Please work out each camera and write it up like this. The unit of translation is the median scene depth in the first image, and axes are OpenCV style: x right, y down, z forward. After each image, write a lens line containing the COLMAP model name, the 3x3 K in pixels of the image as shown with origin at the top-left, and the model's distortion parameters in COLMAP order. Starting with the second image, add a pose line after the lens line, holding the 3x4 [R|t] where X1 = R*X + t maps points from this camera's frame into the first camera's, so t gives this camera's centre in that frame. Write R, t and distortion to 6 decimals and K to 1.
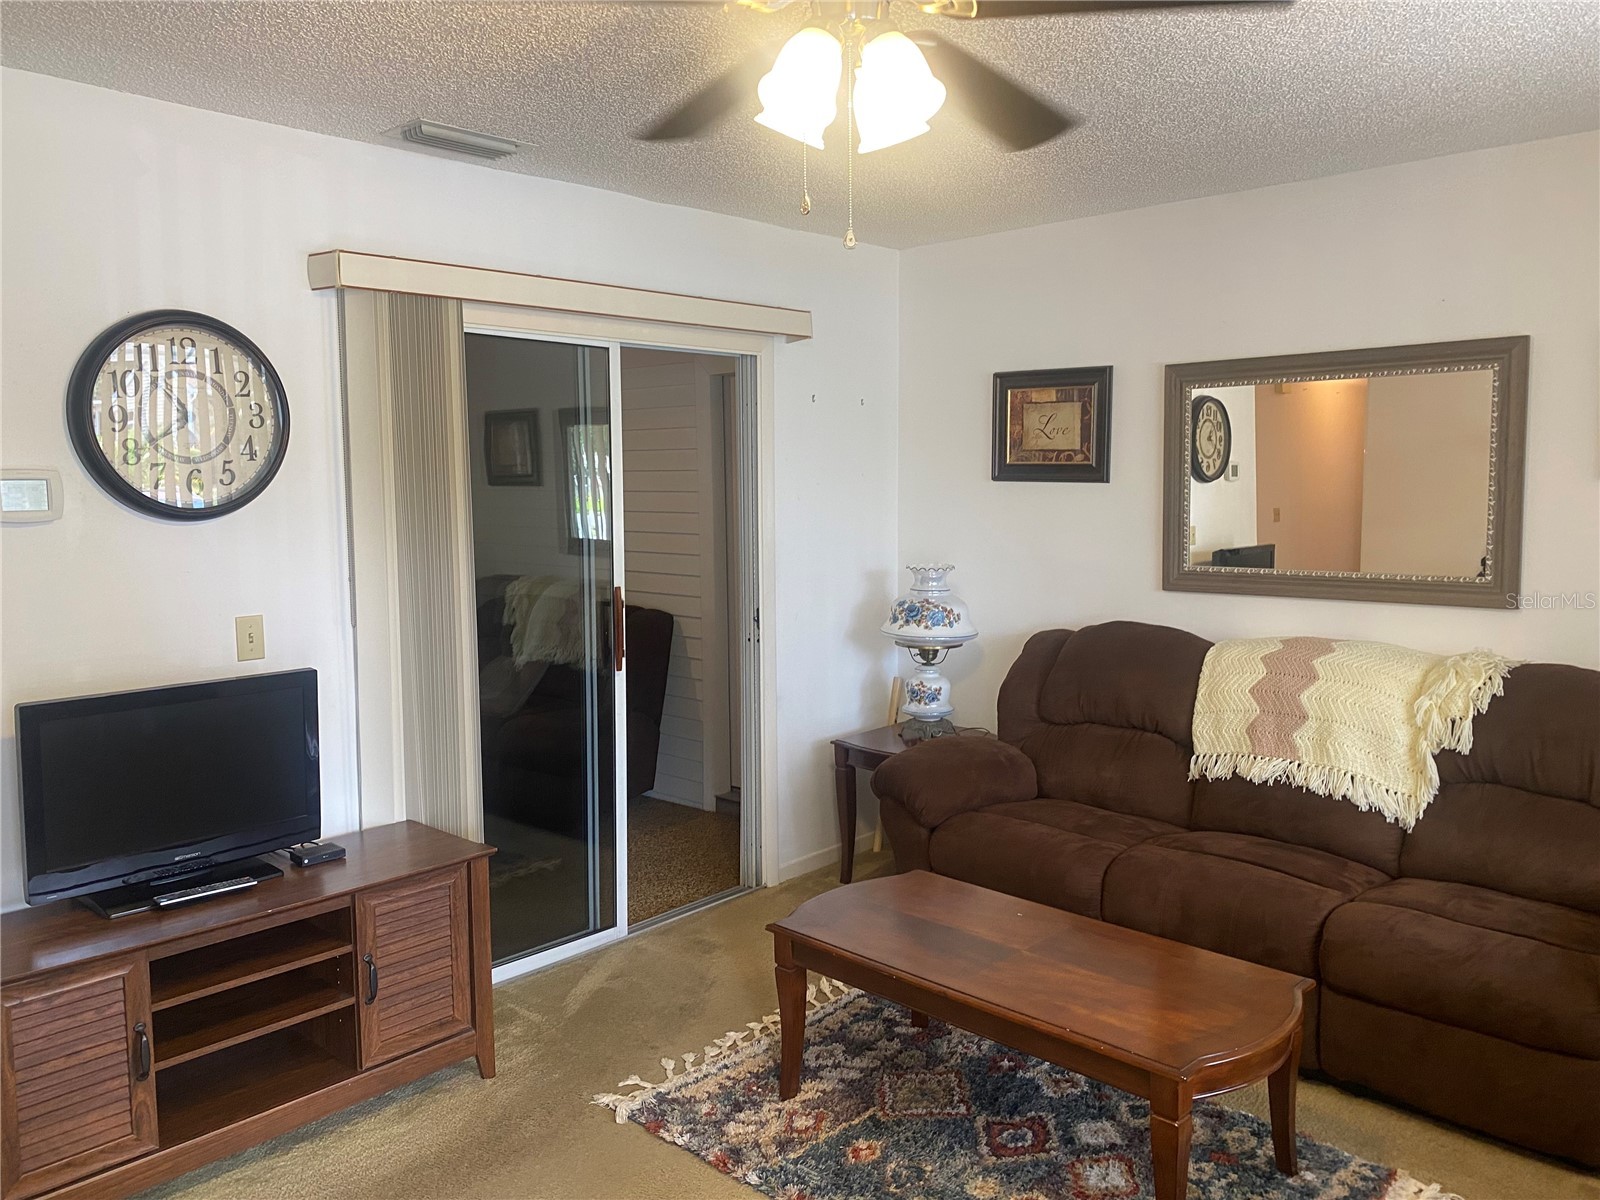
lens RADIAL K [[1218.9, 0, 796.8], [0, 1218.9, 593.2], [0, 0, 1]] dist [0.023743, -0.029649]
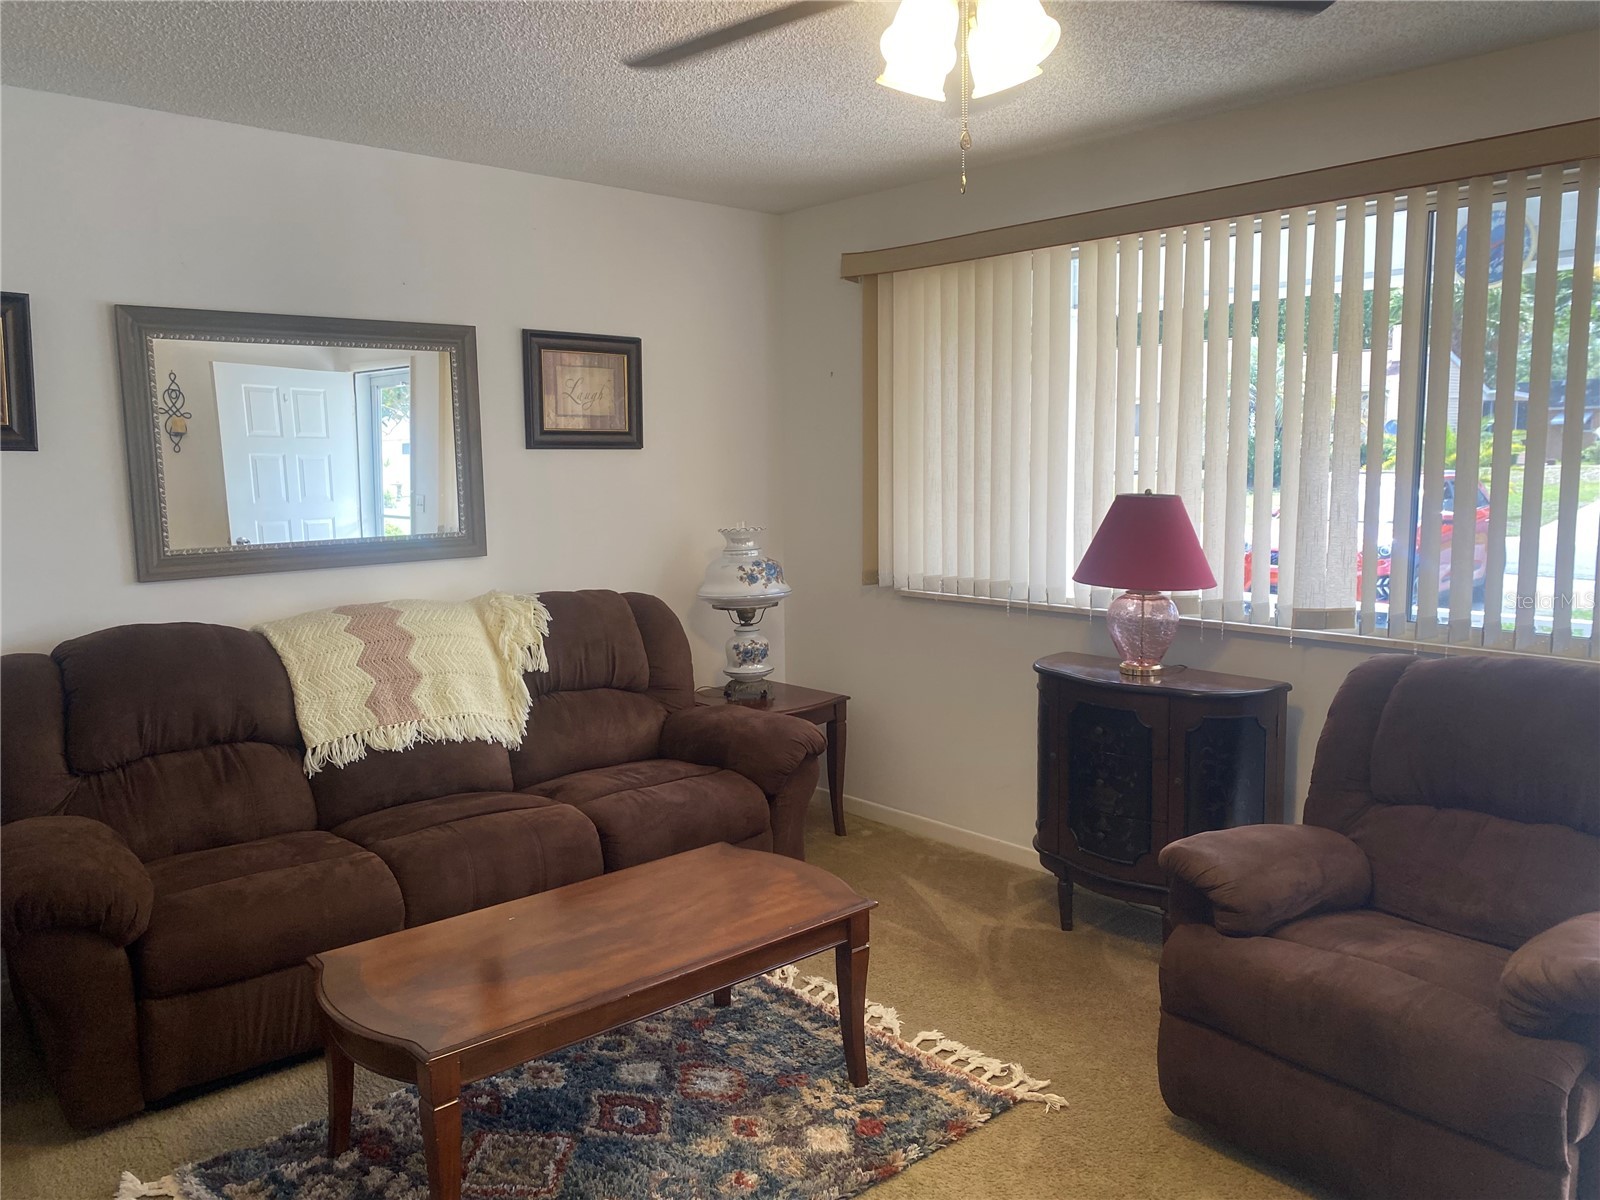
lens RADIAL K [[1218.9, 0, 787.5], [0, 1218.9, 597.5], [0, 0, 1]] dist [0.023743, -0.029649]
pose [[0.082211, -0.115358, 0.989916, -0.604763], [0.101145, 0.989116, 0.106864, -0.045588], [-0.991469, 0.091340, 0.092984, 0.621759]]
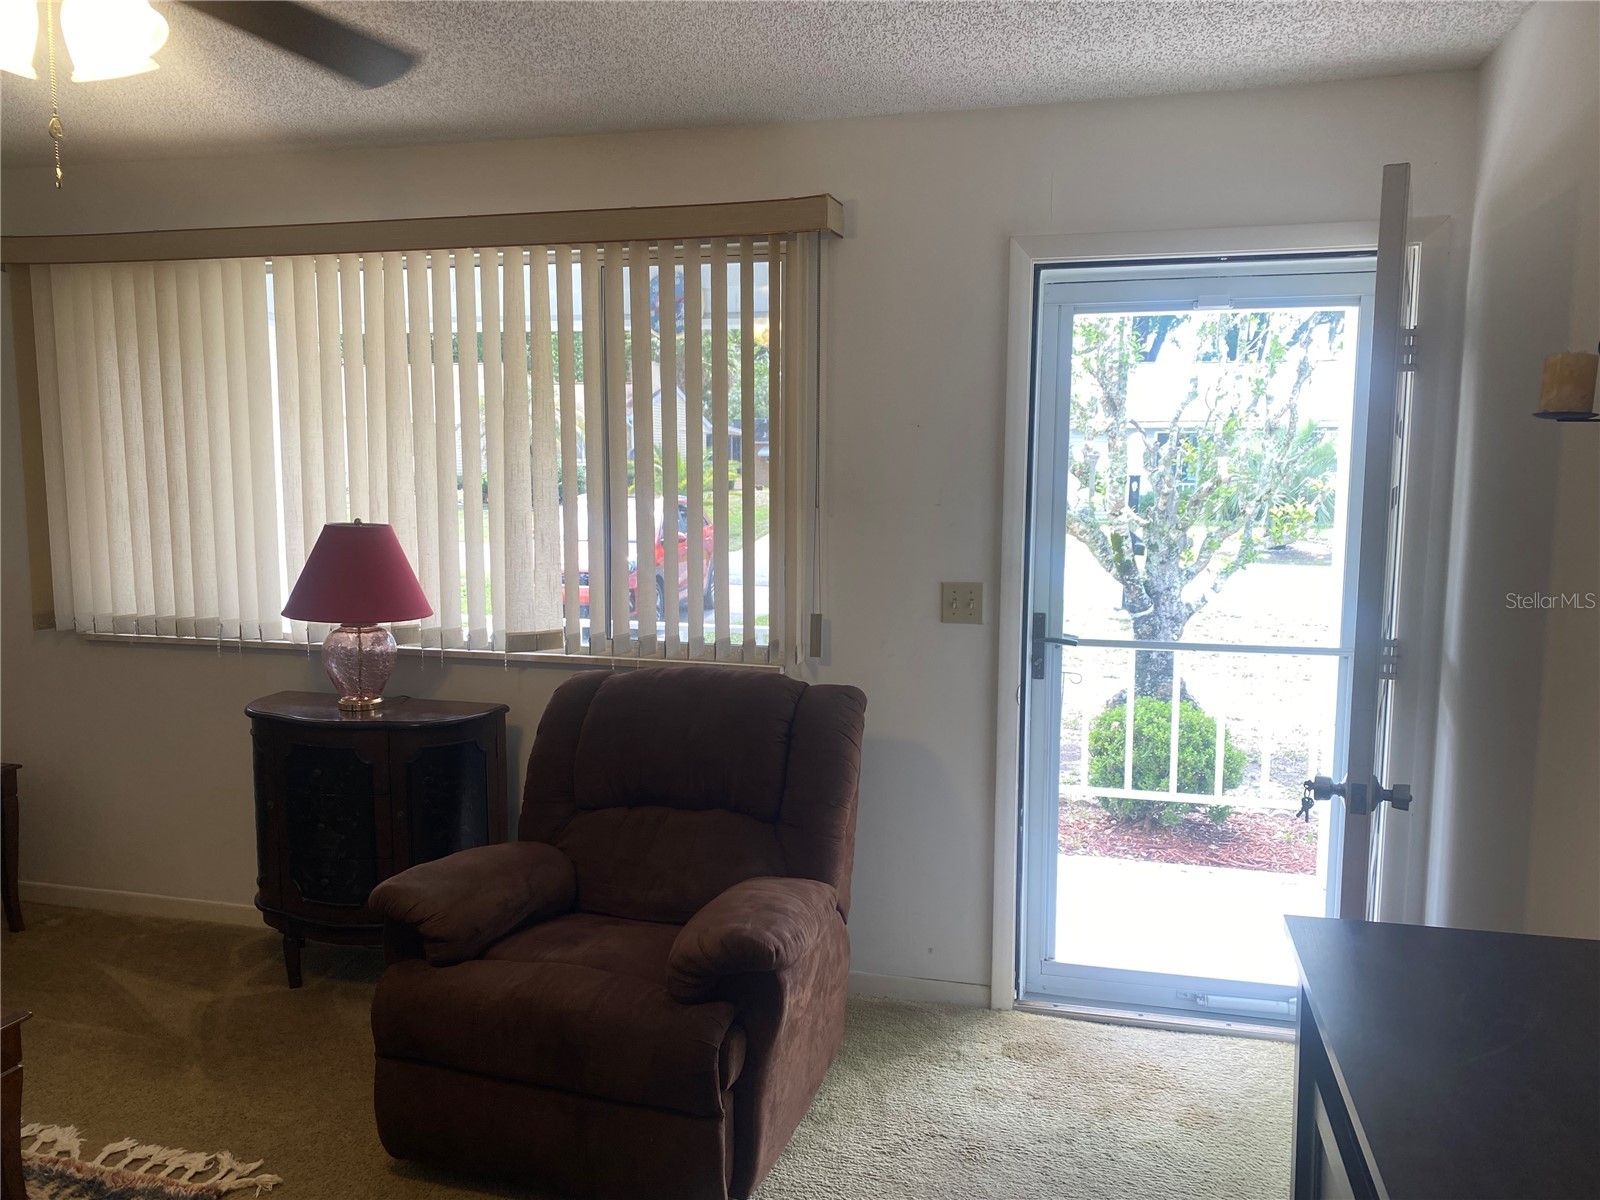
lens RADIAL K [[1218.9, 0, 811.6], [0, 1218.9, 604.3], [0, 0, 1]] dist [0.023743, -0.029649]
pose [[-0.488547, -0.095420, 0.867304, -0.607802], [0.072380, 0.986145, 0.149265, -0.048359], [-0.869530, 0.135699, -0.474872, 0.571744]]
